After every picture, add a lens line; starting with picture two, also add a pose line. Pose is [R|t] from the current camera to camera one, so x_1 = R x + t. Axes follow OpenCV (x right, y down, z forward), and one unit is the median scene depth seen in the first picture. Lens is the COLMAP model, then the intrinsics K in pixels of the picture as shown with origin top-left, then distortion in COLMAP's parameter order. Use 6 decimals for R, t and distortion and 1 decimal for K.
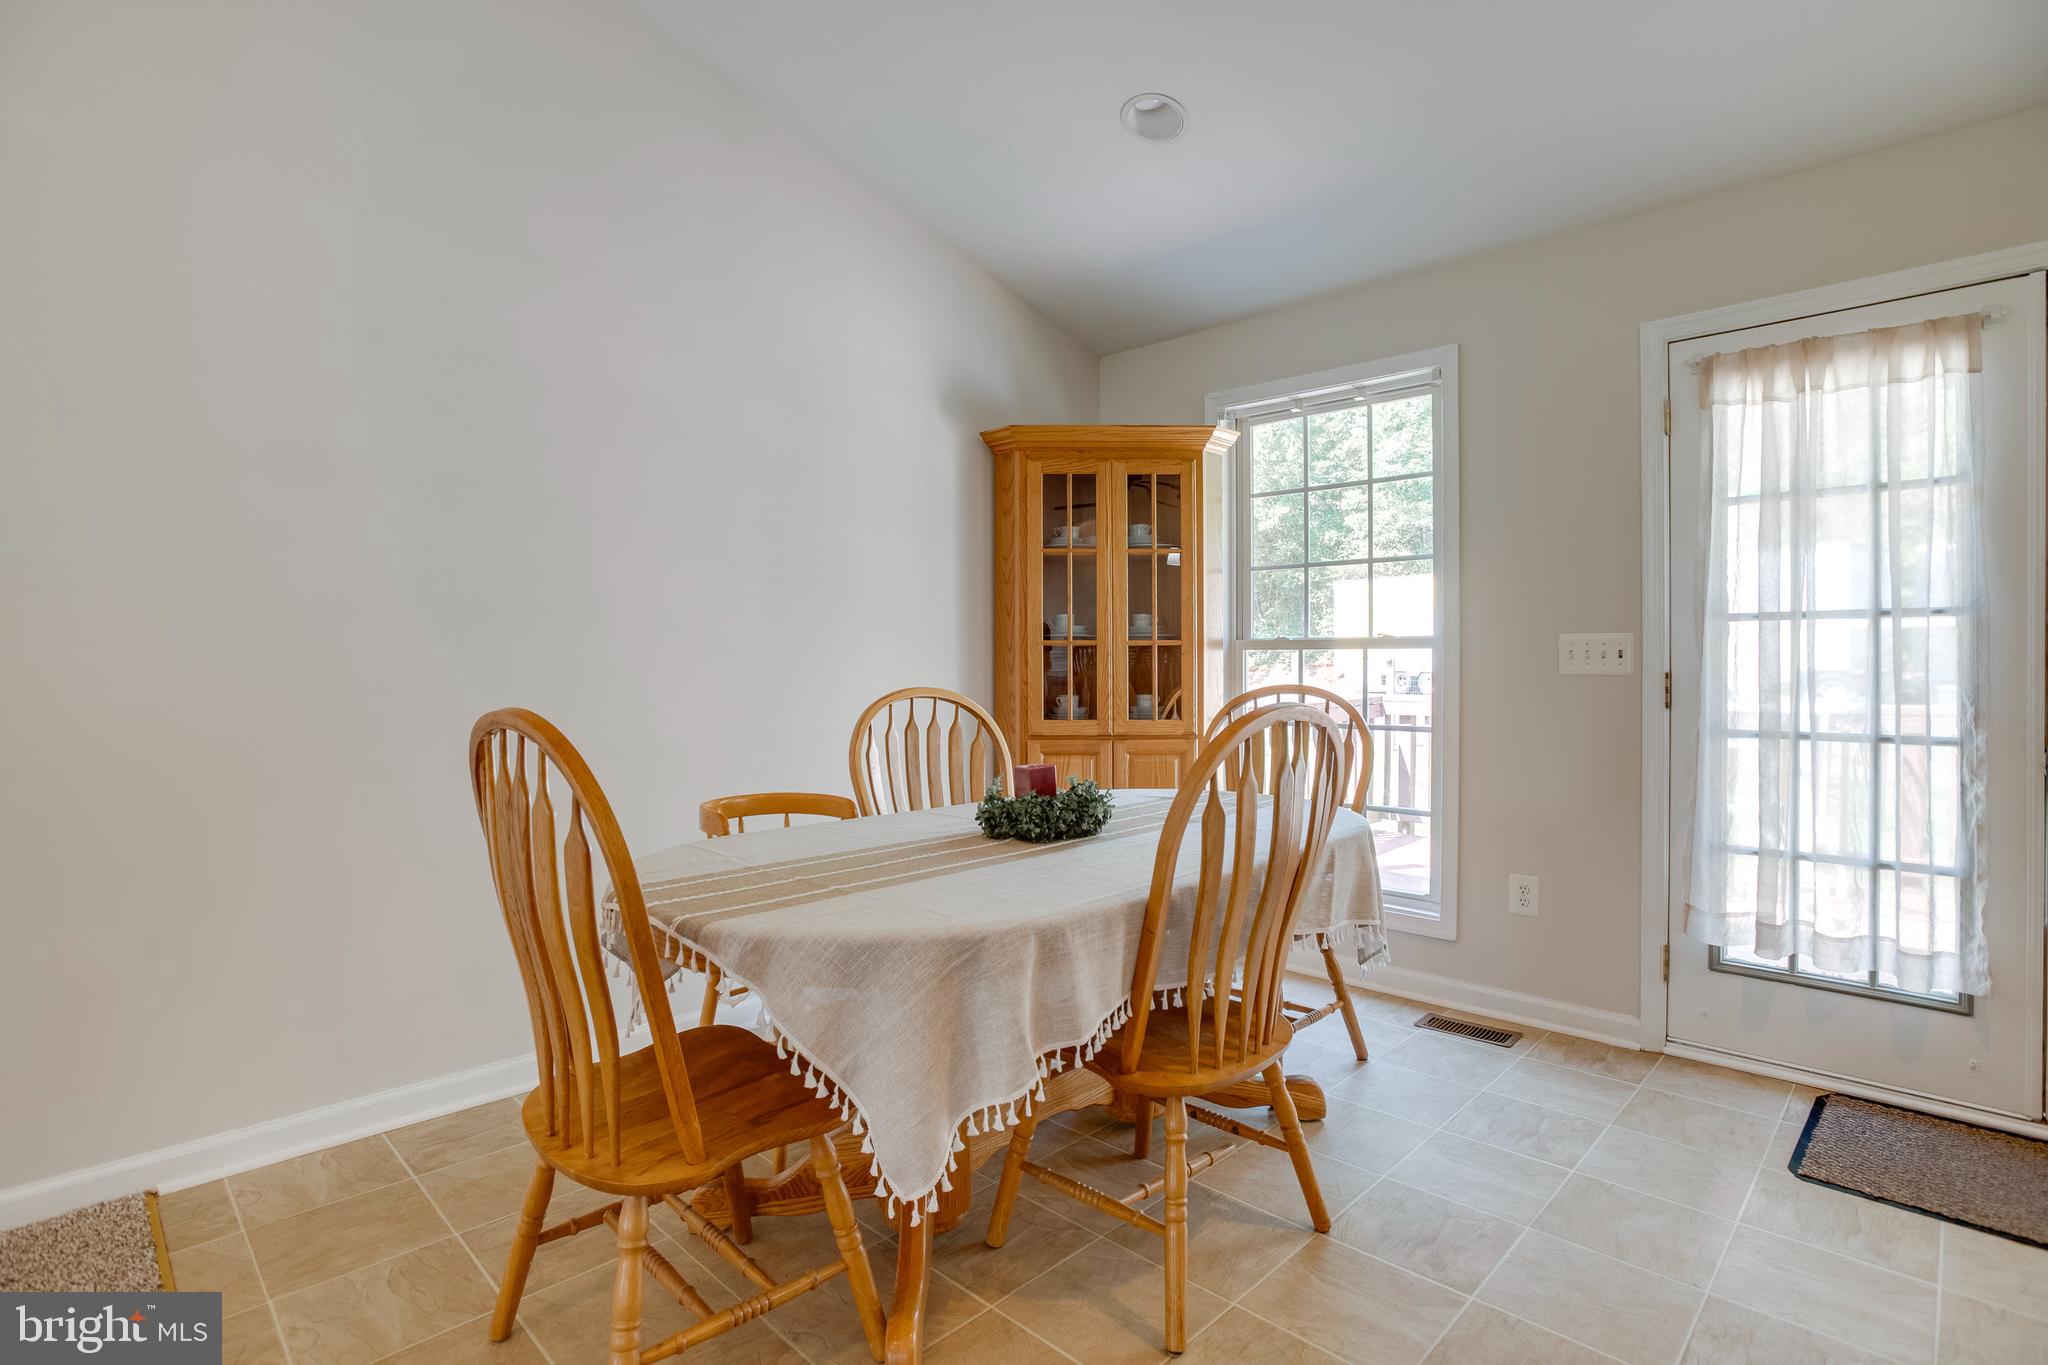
lens RADIAL K [[1019.5, 0, 1024.5], [0, 1019.5, 666.5], [0, 0, 1]] dist [-0.002042, 0.000291]
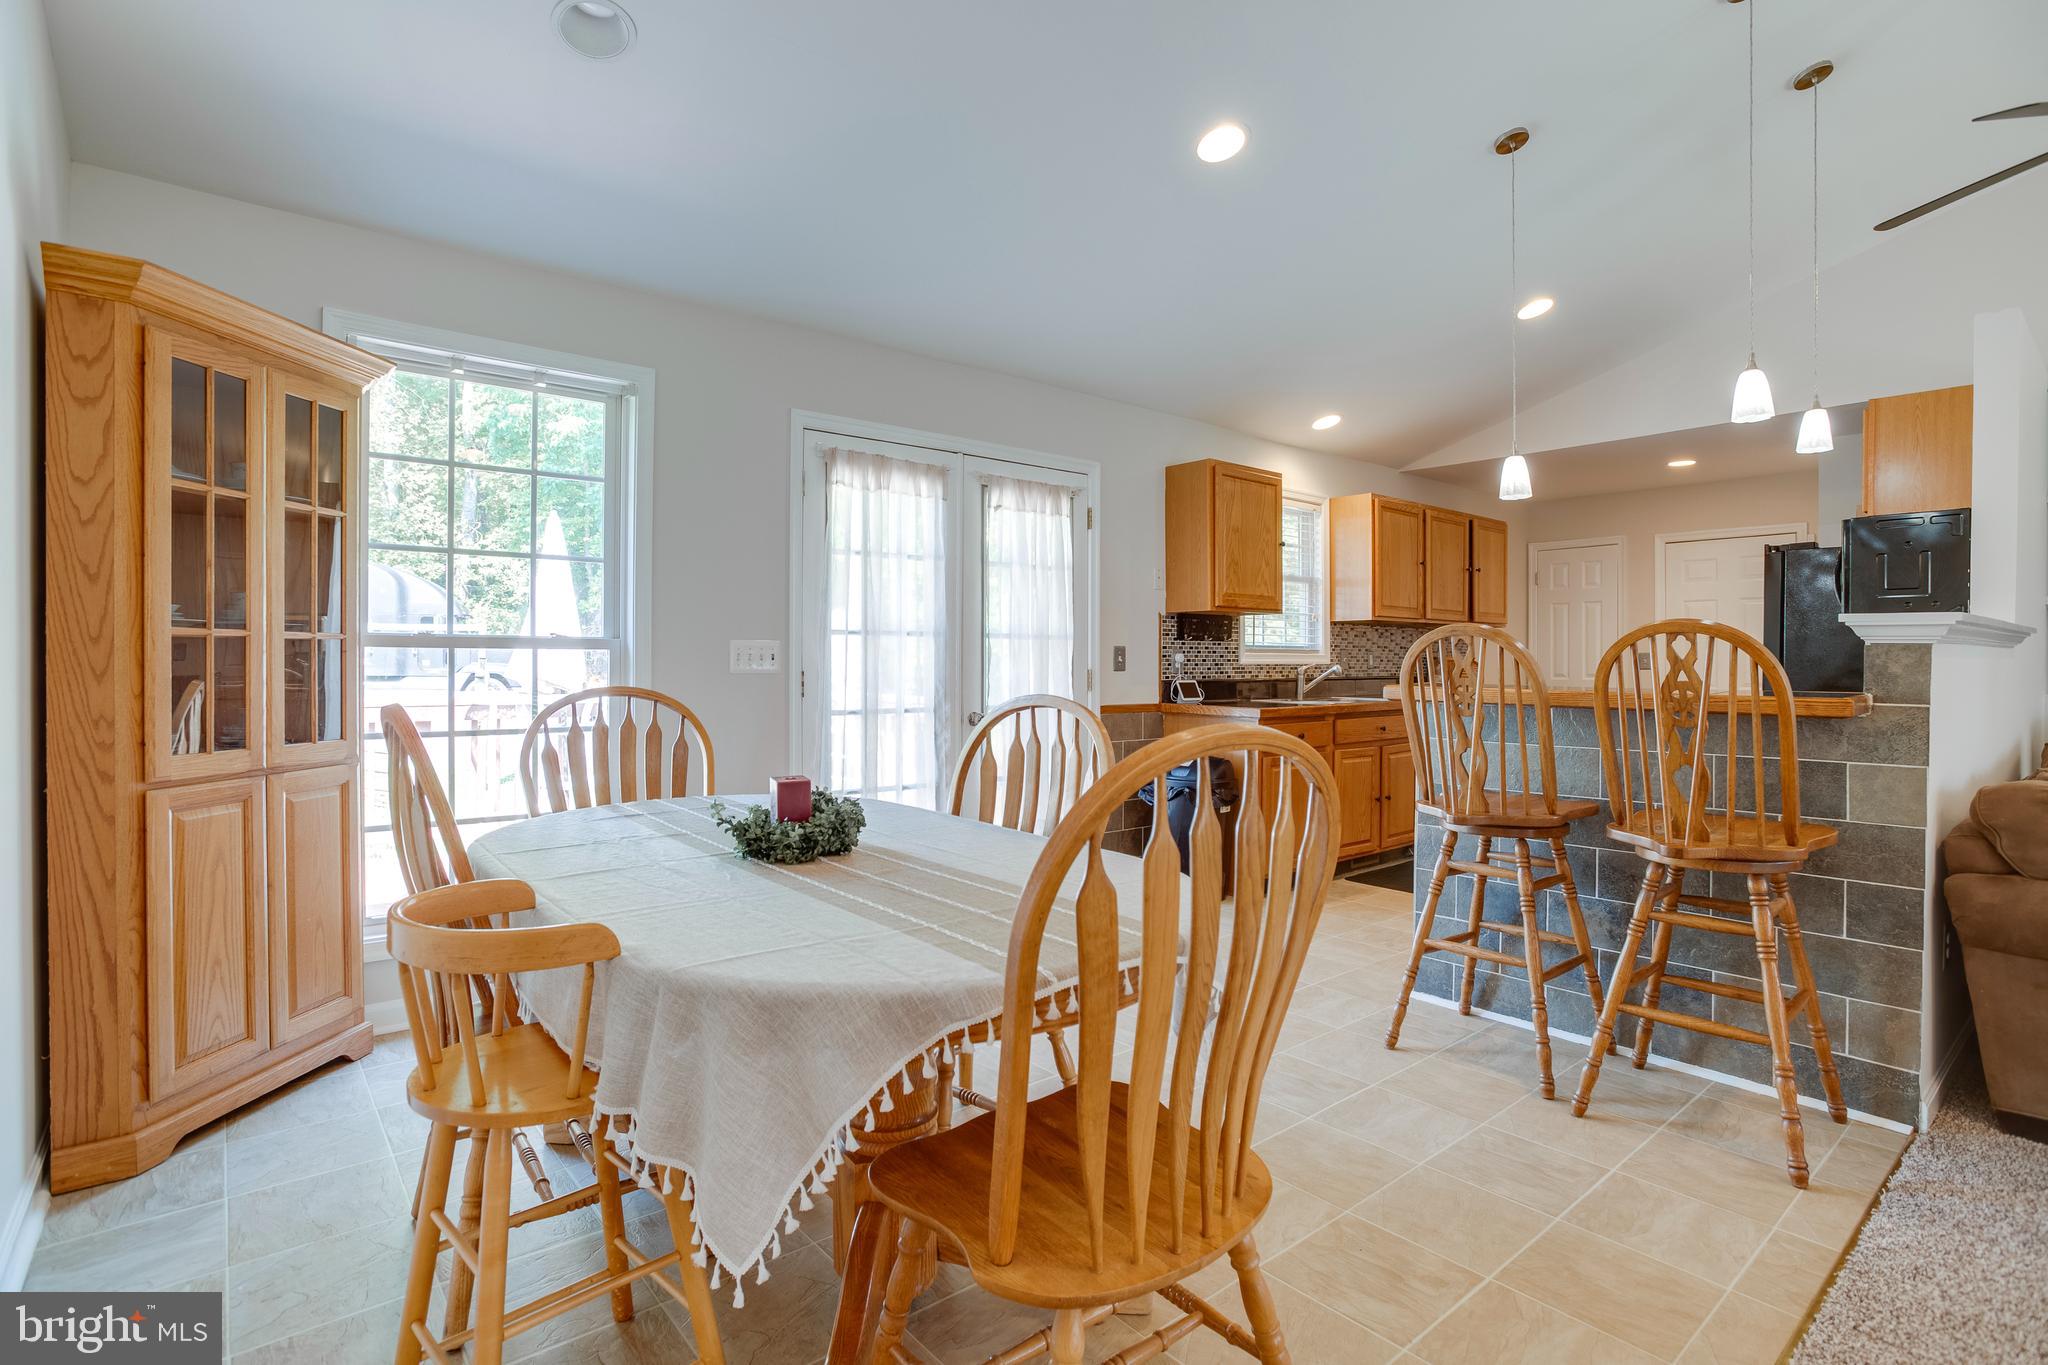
lens RADIAL K [[1019.5, 0, 1024.5], [0, 1019.5, 666.5], [0, 0, 1]] dist [-0.002042, 0.000291]
pose [[0.128864, -0.005089, 0.991649, -0.657601], [-0.000348, 0.999987, 0.005177, -0.006850], [-0.991662, -0.001013, 0.128860, 0.512787]]
